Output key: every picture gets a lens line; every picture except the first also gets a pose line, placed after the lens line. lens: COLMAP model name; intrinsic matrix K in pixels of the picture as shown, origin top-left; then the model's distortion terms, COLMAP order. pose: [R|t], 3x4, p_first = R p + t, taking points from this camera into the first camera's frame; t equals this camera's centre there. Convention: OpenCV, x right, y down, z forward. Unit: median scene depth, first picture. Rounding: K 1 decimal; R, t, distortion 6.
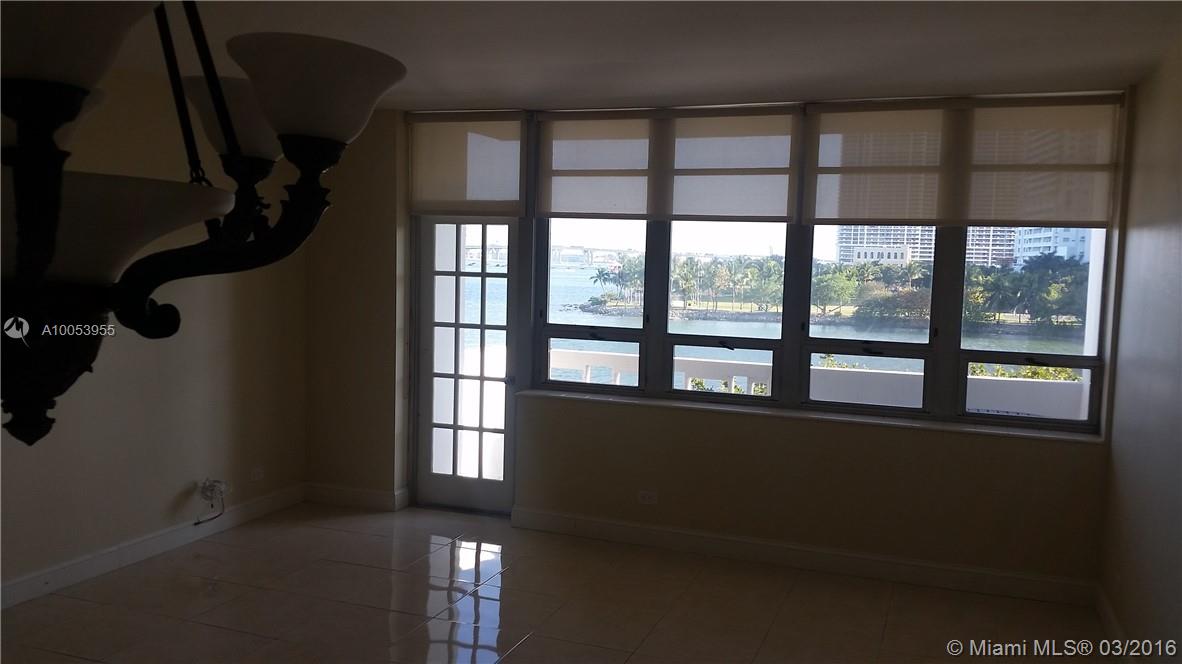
lens RADIAL K [[971.1, 0, 609.9], [0, 971.1, 334.4], [0, 0, 1]] dist [0.133579, -0.003309]
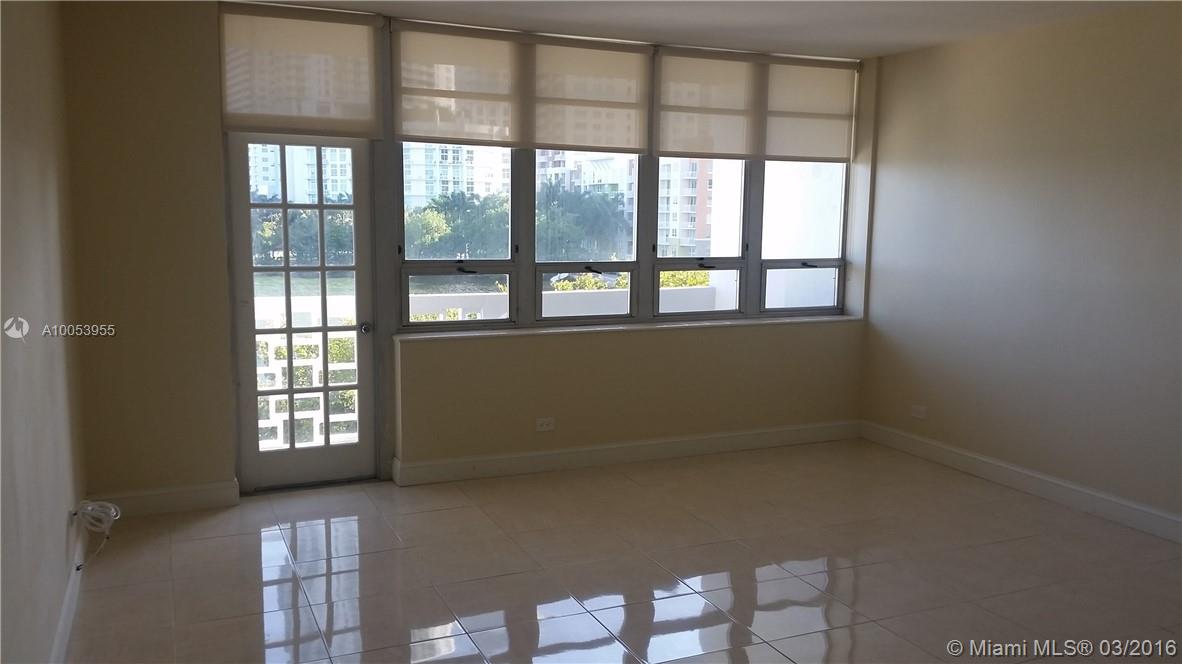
lens RADIAL K [[971.1, 0, 609.9], [0, 971.1, 334.4], [0, 0, 1]] dist [0.133579, -0.003309]
pose [[0.706983, -0.116189, 0.697621, -0.591679], [0.055406, 0.992480, 0.109149, -0.032679], [-0.705057, -0.038514, 0.708104, 0.225554]]
